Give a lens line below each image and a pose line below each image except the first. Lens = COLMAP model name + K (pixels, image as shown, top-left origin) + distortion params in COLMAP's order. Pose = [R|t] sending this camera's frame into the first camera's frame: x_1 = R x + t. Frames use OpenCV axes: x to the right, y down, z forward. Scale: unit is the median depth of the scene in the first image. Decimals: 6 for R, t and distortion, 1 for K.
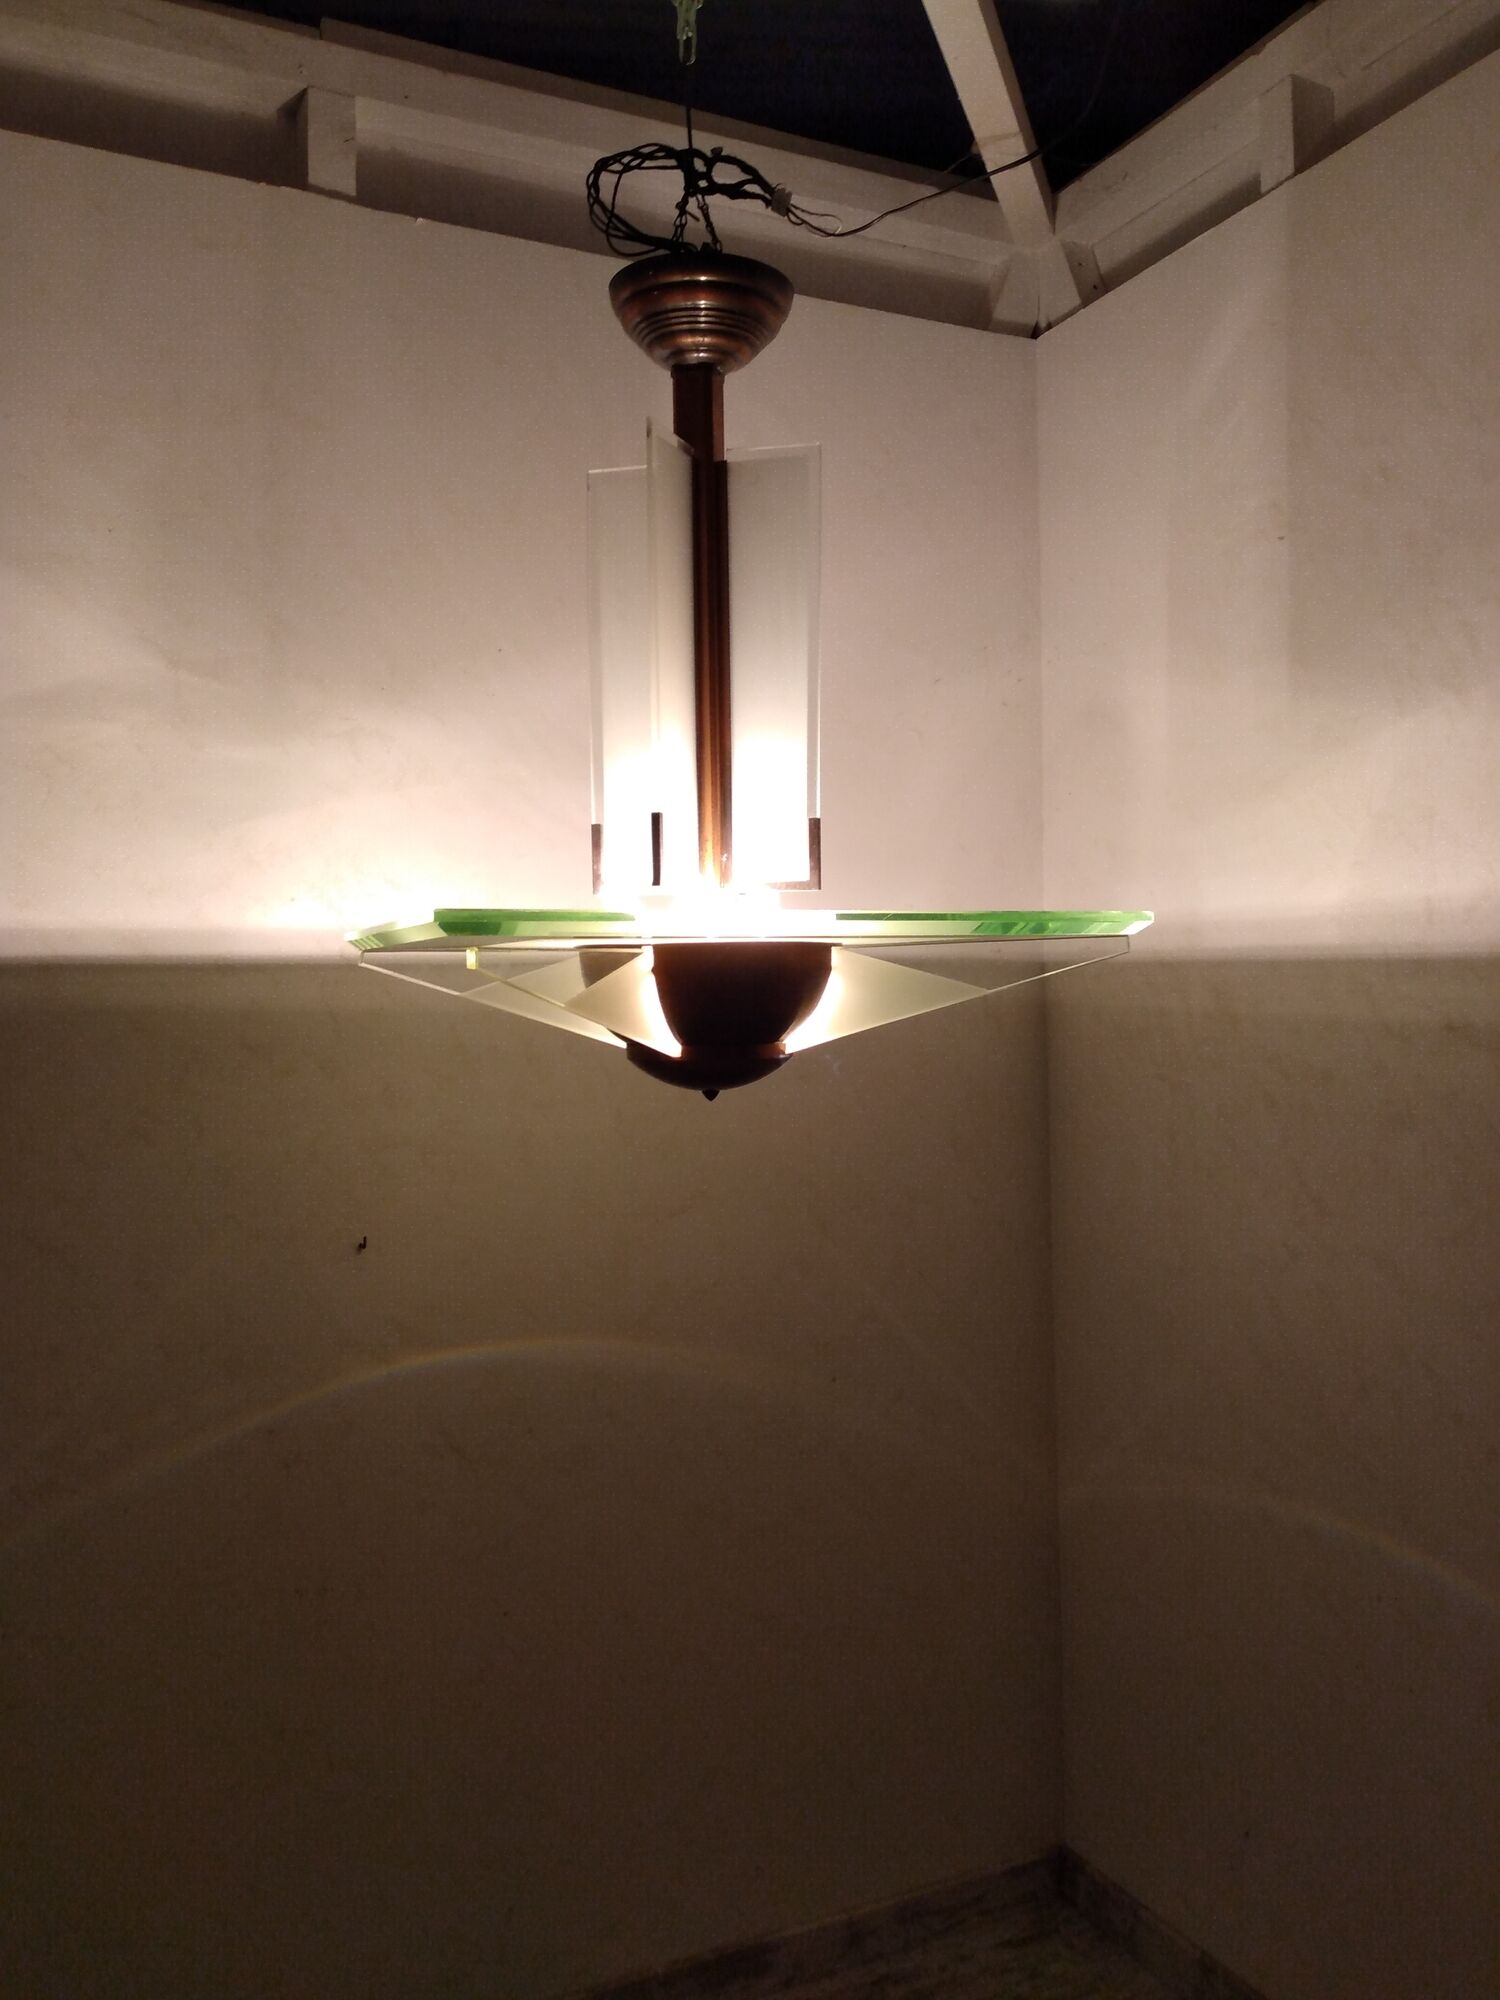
lens RADIAL K [[1575.8, 0, 738.8], [0, 1575.8, 1002.6], [0, 0, 1]] dist [0.001580, -0.017074]
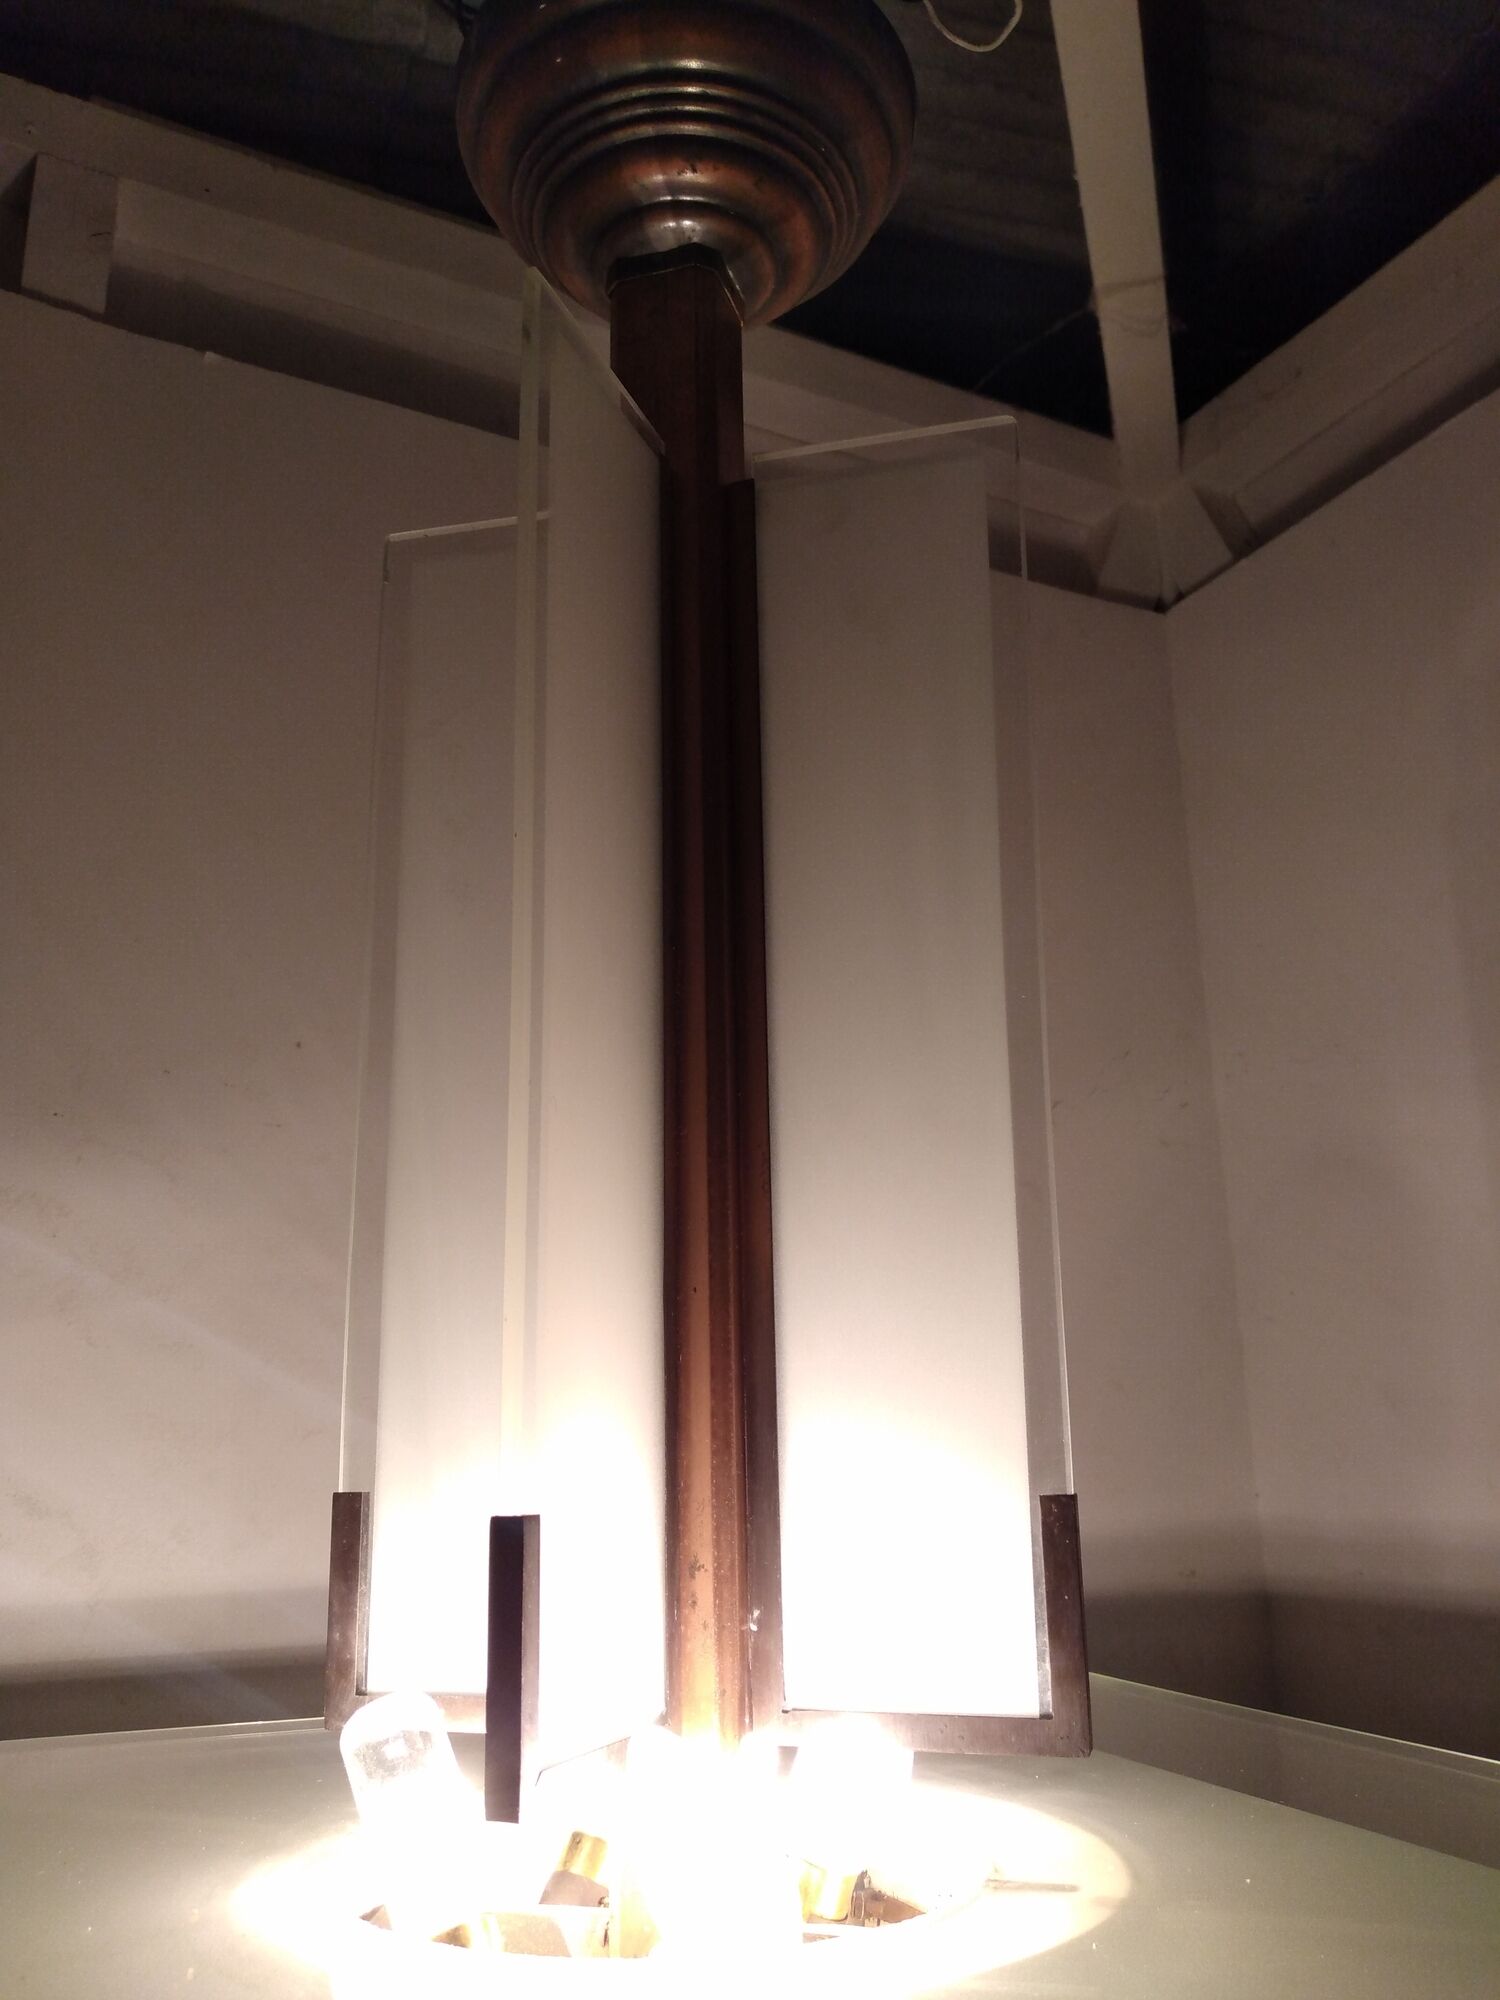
lens RADIAL K [[1575.8, 0, 738.8], [0, 1575.8, 1002.6], [0, 0, 1]] dist [0.001580, -0.017074]
pose [[0.999593, 0.004167, 0.028230, -0.016308], [0.003840, 0.960638, -0.277777, -0.095364], [-0.028277, 0.277772, 0.960231, 0.527671]]
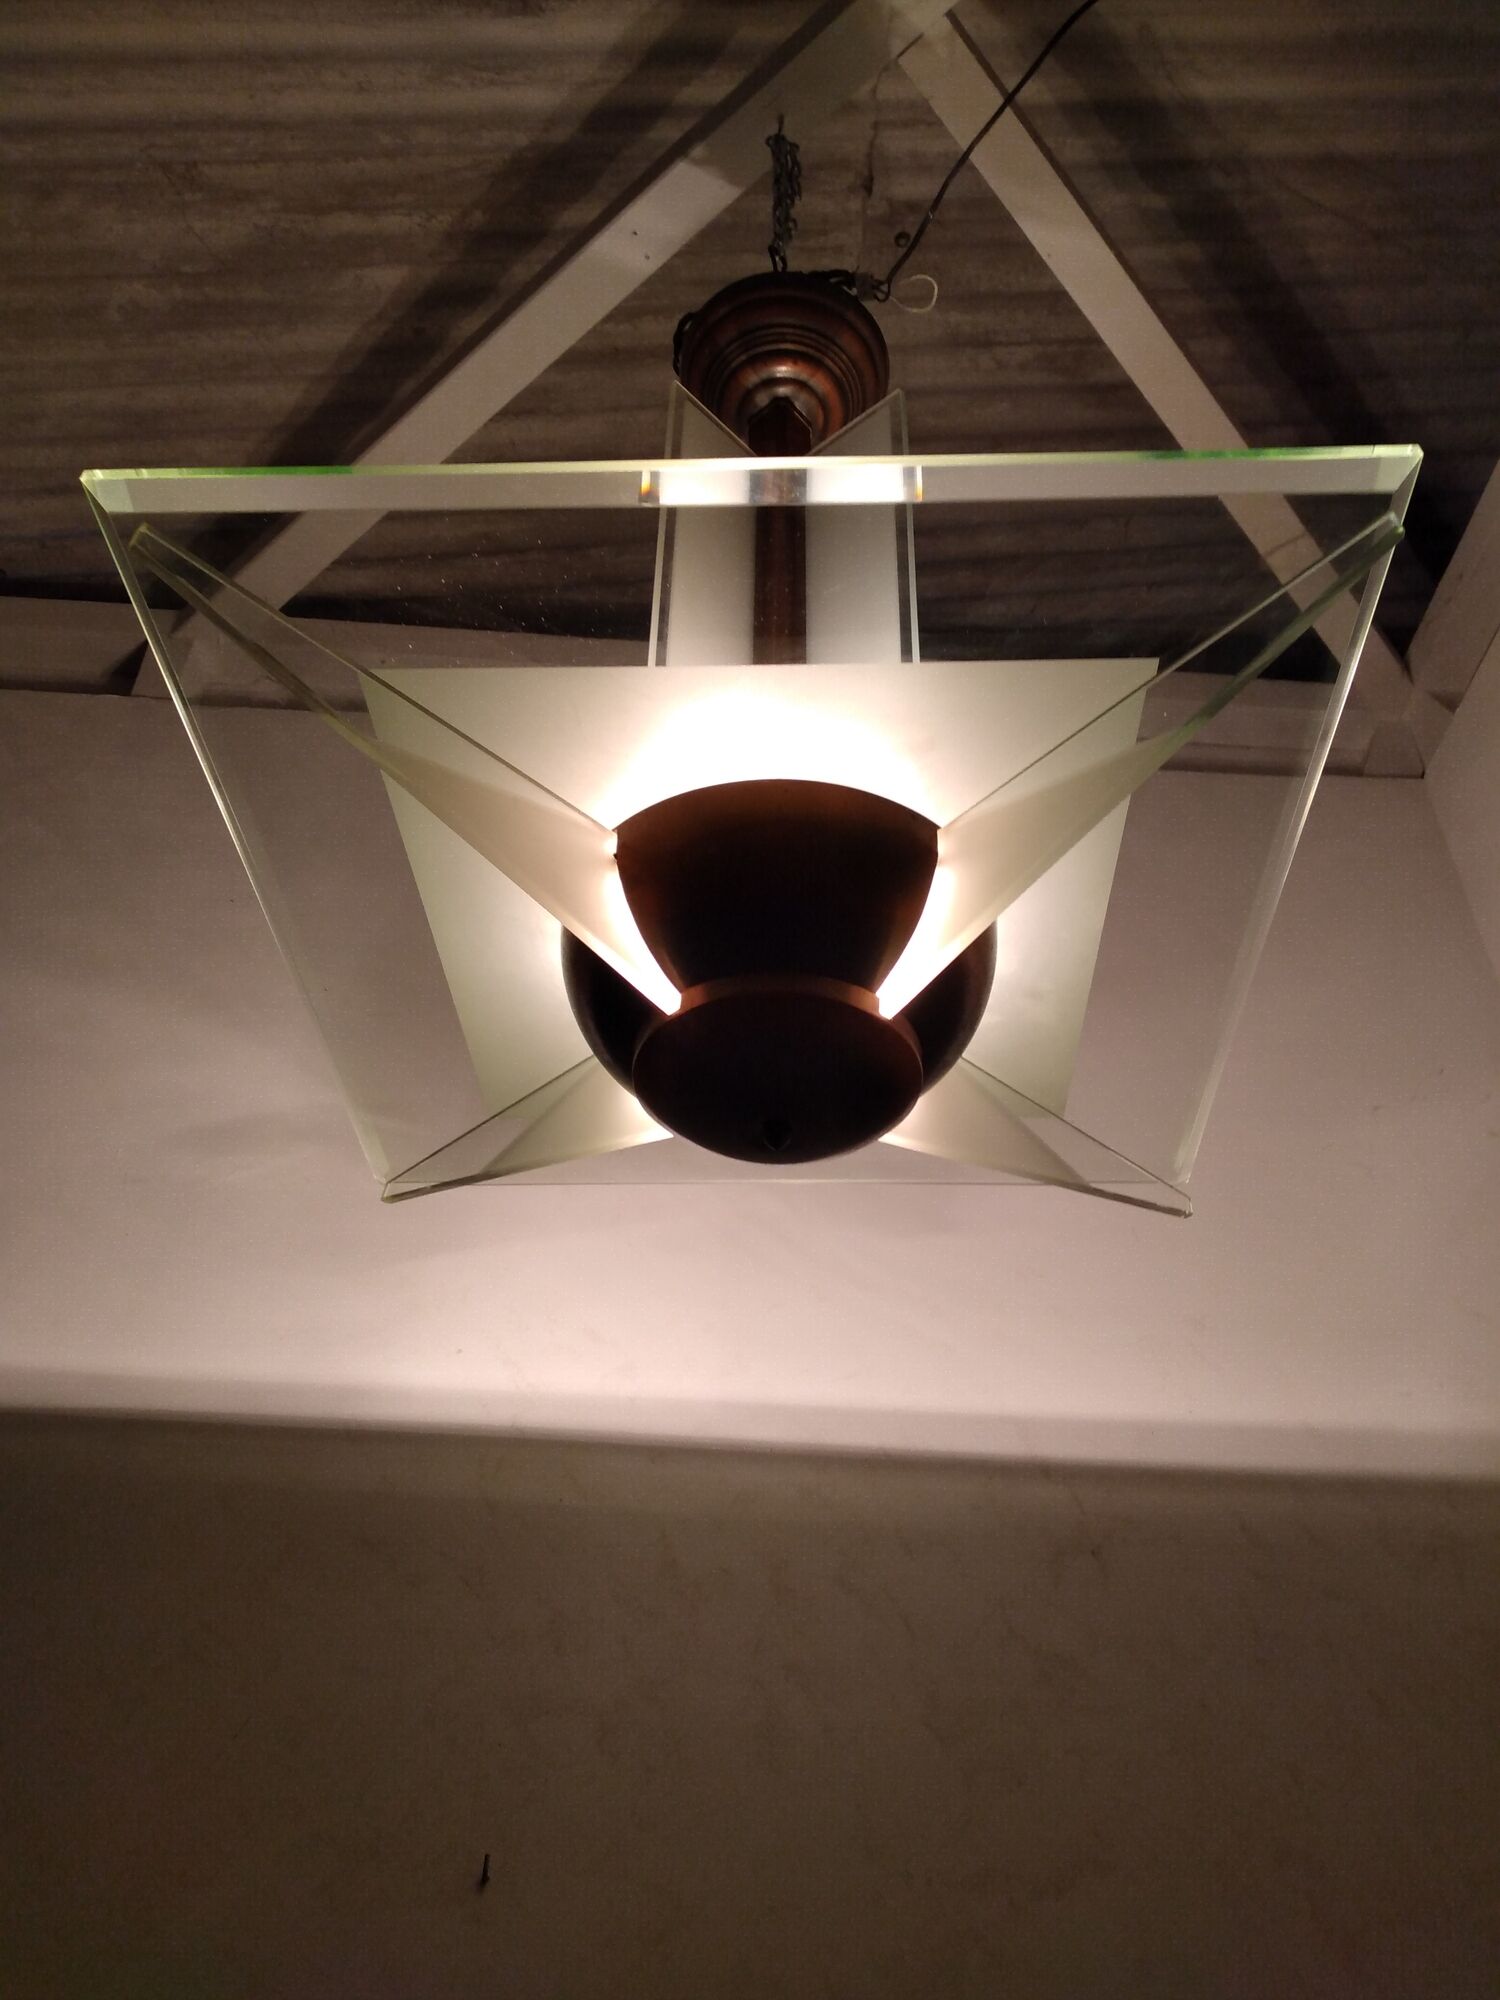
lens RADIAL K [[1575.8, 0, 738.8], [0, 1575.8, 1002.6], [0, 0, 1]] dist [0.001580, -0.017074]
pose [[0.925064, -0.208025, -0.317776, 0.123480], [-0.041146, 0.776857, -0.628331, 0.291847], [0.377575, 0.594322, 0.710083, 0.442622]]
